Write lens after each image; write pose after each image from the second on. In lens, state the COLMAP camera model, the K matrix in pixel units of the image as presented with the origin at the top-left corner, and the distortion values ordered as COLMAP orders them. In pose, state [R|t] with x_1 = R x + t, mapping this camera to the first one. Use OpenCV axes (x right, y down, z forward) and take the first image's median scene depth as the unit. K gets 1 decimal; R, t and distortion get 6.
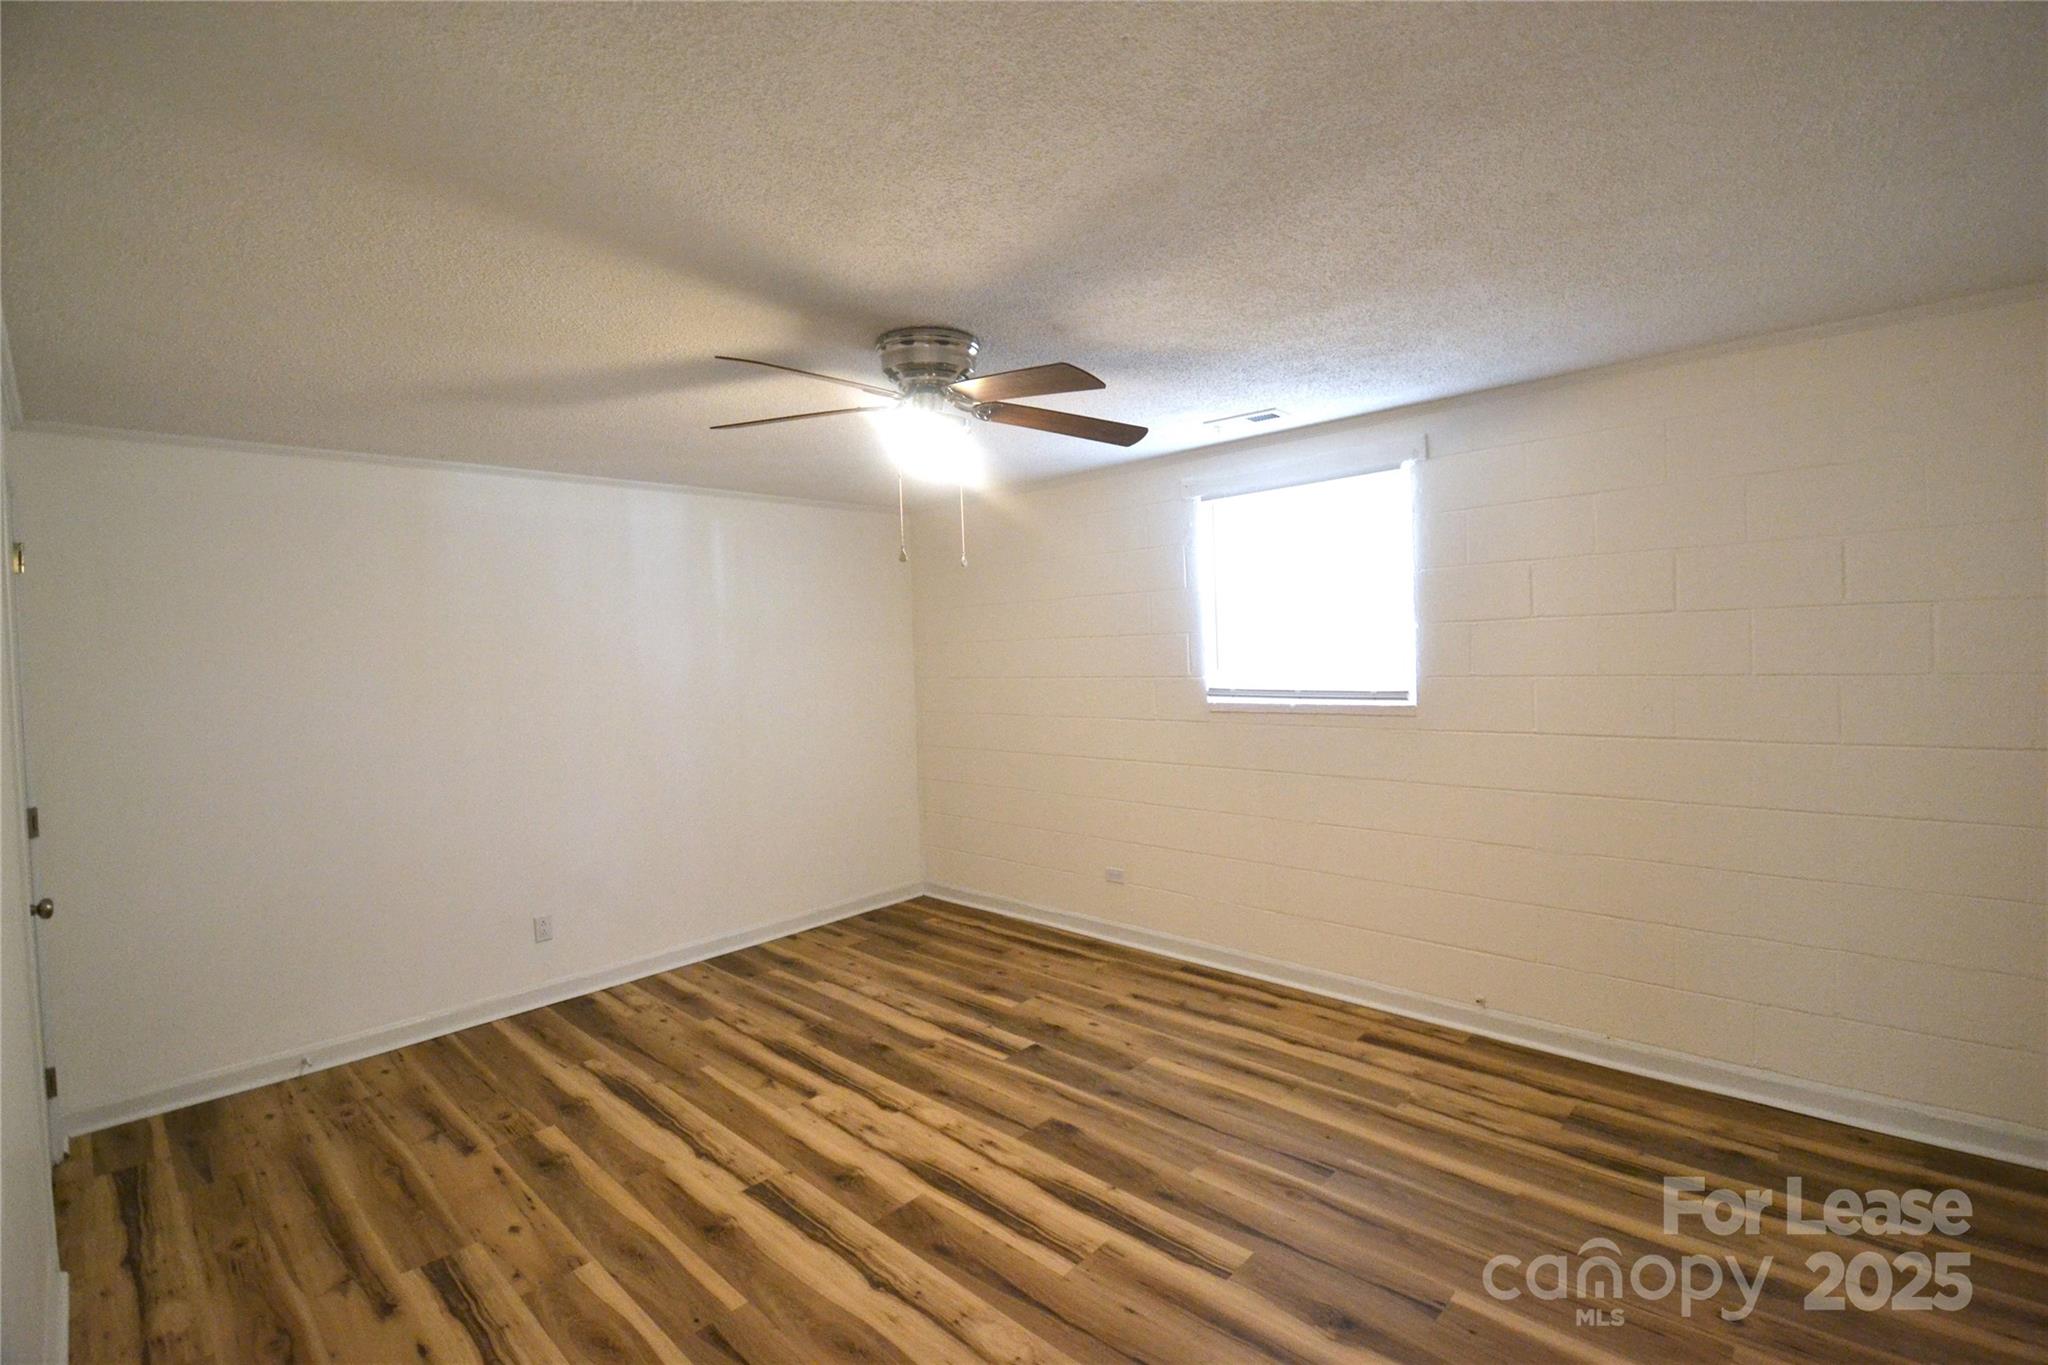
lens RADIAL K [[912.5, 0, 1028.0], [0, 912.5, 667.9], [0, 0, 1]] dist [0.001953, -0.011366]
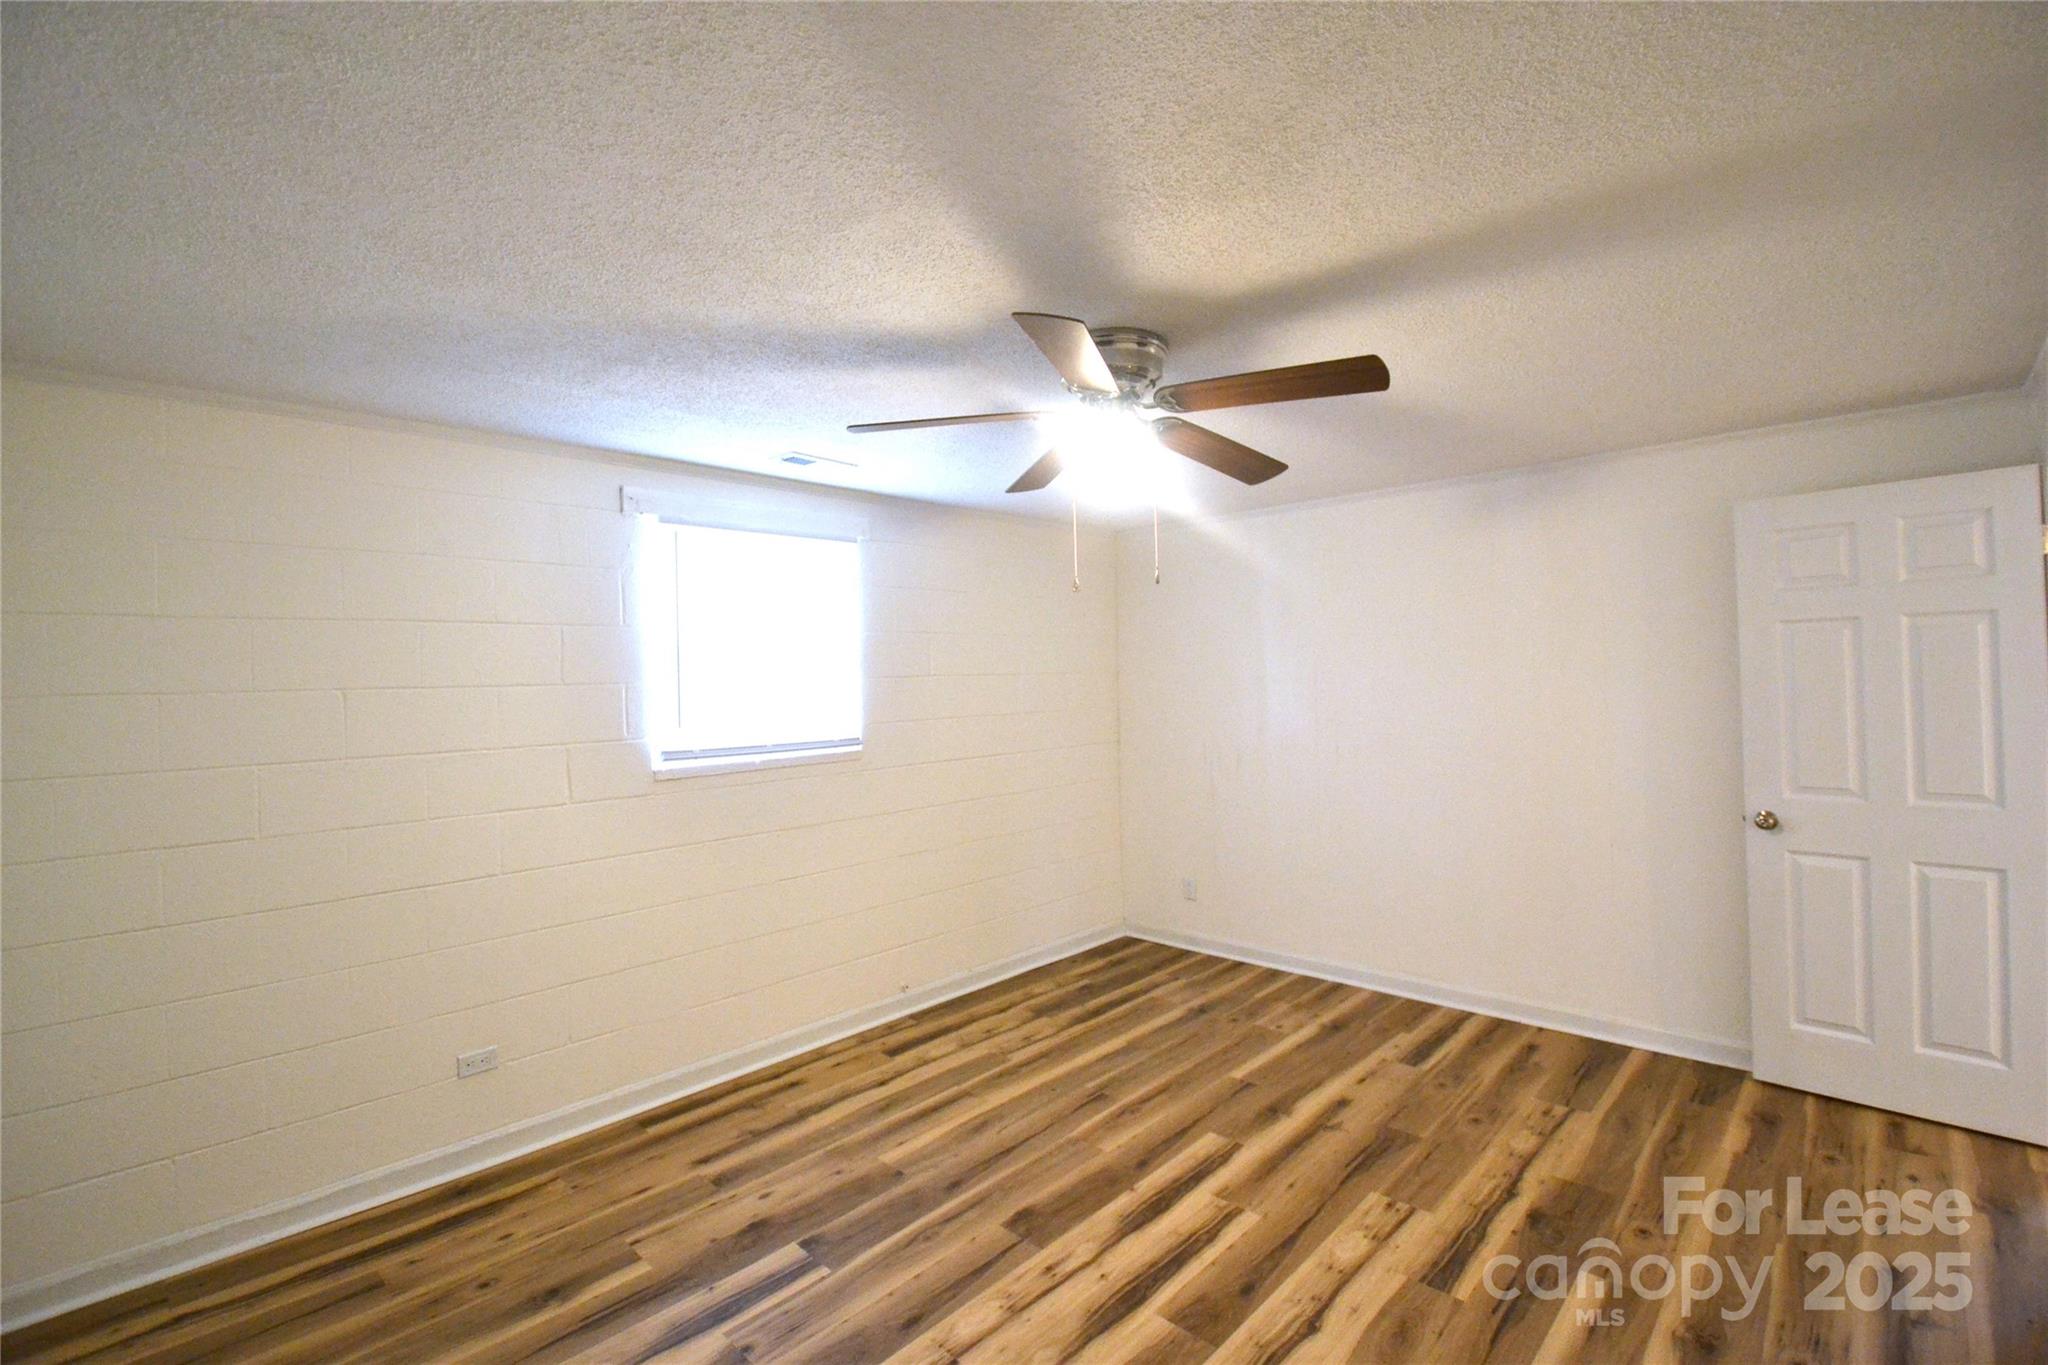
lens RADIAL K [[912.5, 0, 1033.7], [0, 912.5, 661.5], [0, 0, 1]] dist [0.001953, -0.011366]
pose [[-0.001716, 0.050695, 0.998713, -0.858881], [0.051287, 0.997404, -0.050540, 0.000380], [-0.998682, 0.051134, -0.004312, 0.928594]]
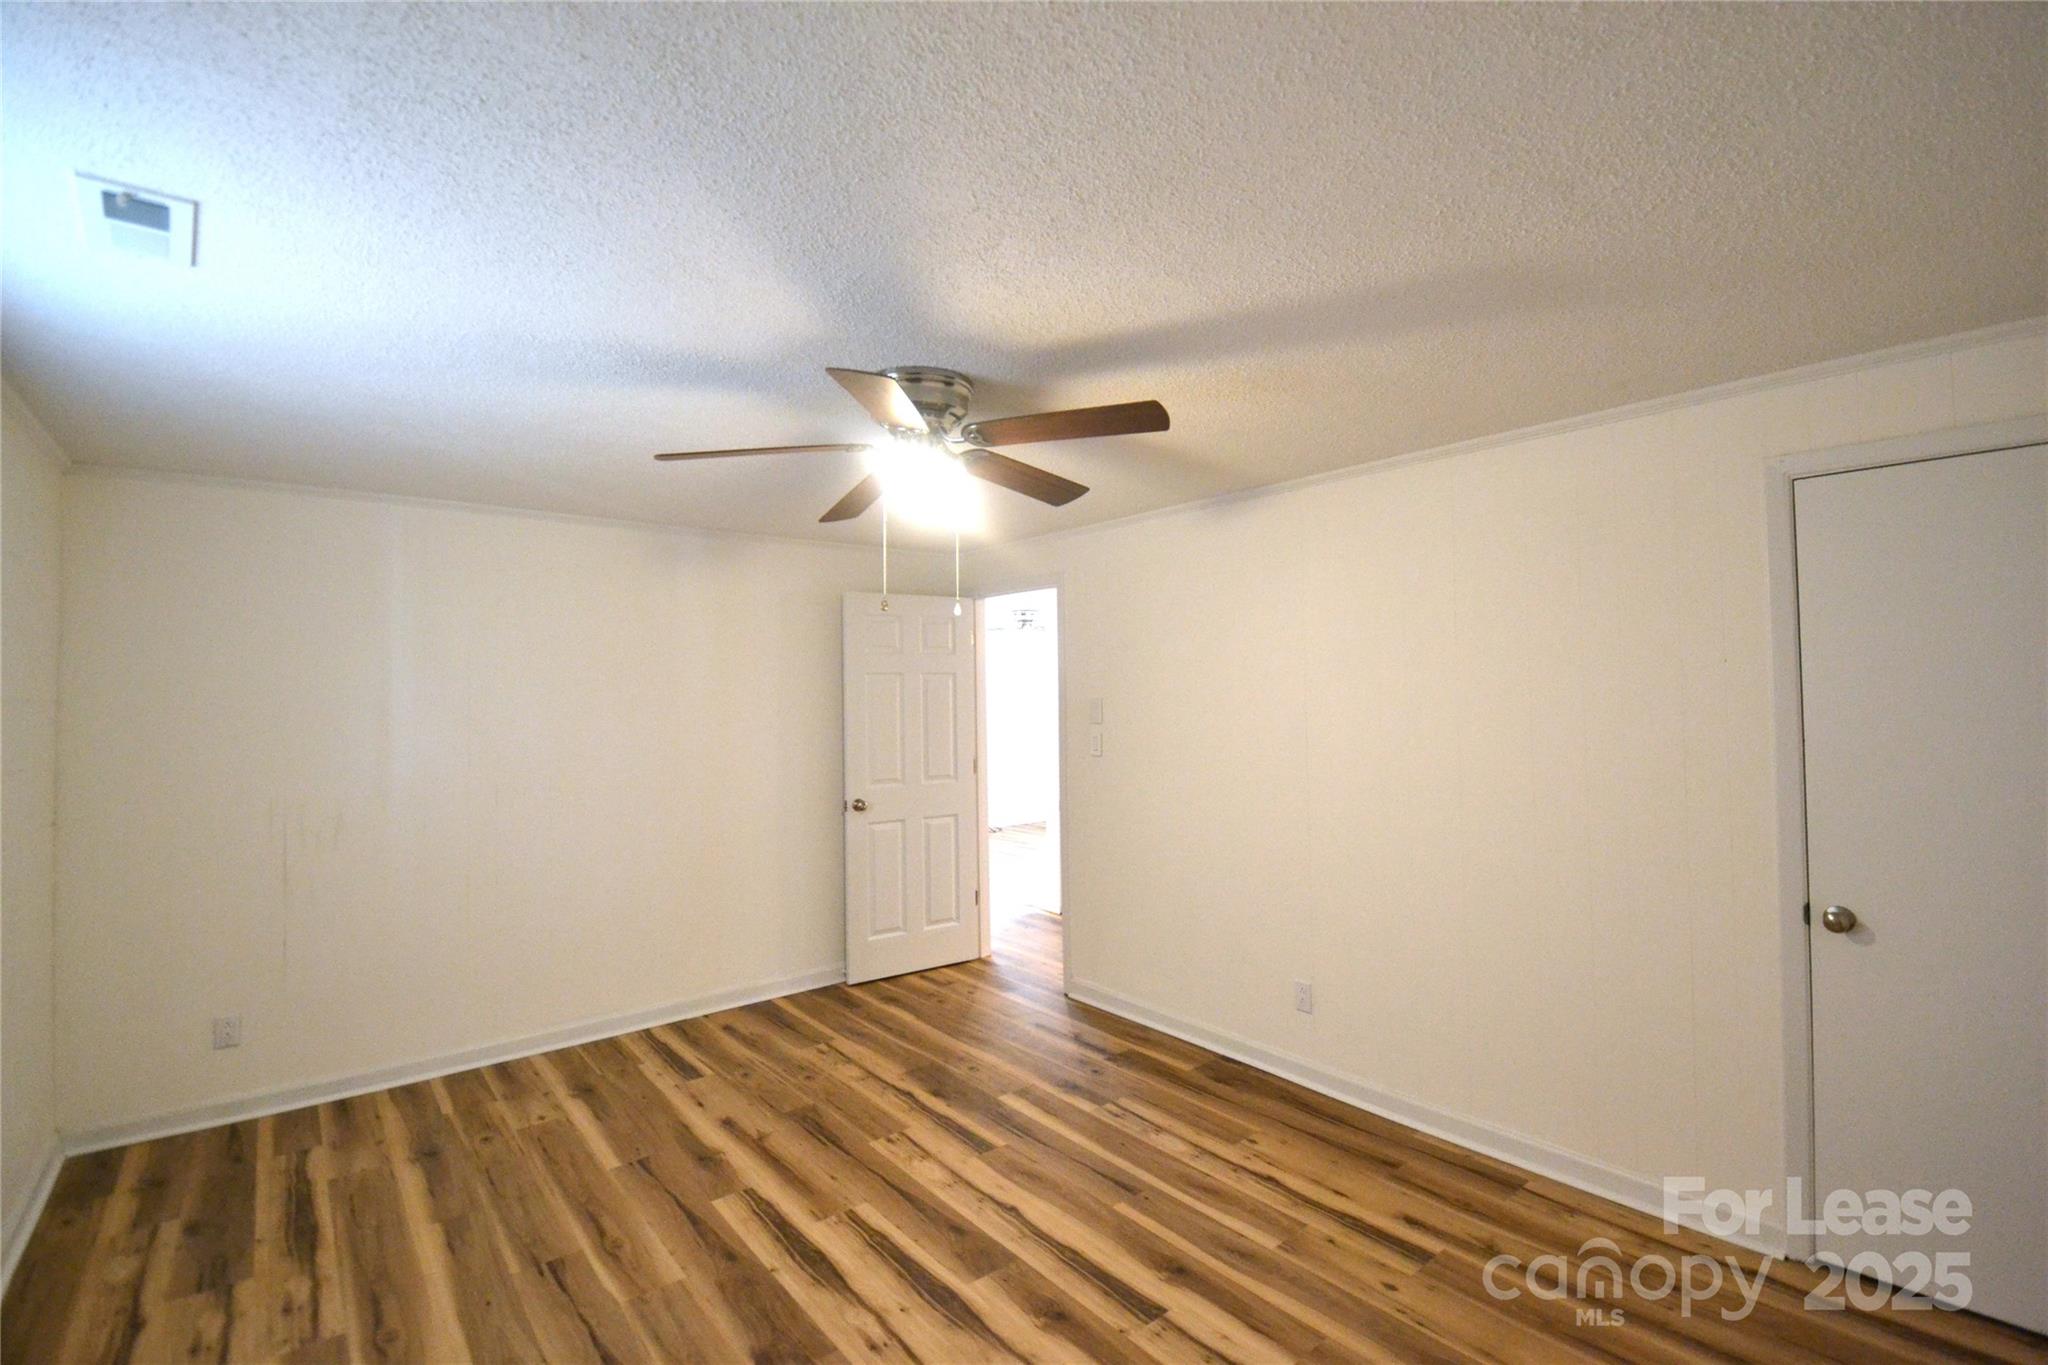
lens RADIAL K [[912.5, 0, 1027.2], [0, 912.5, 663.9], [0, 0, 1]] dist [0.001953, -0.011366]
pose [[-0.991141, 0.051476, 0.122430, -0.276289], [0.050469, 0.998662, -0.011316, -0.038531], [-0.122848, -0.005037, -0.992413, 1.642678]]
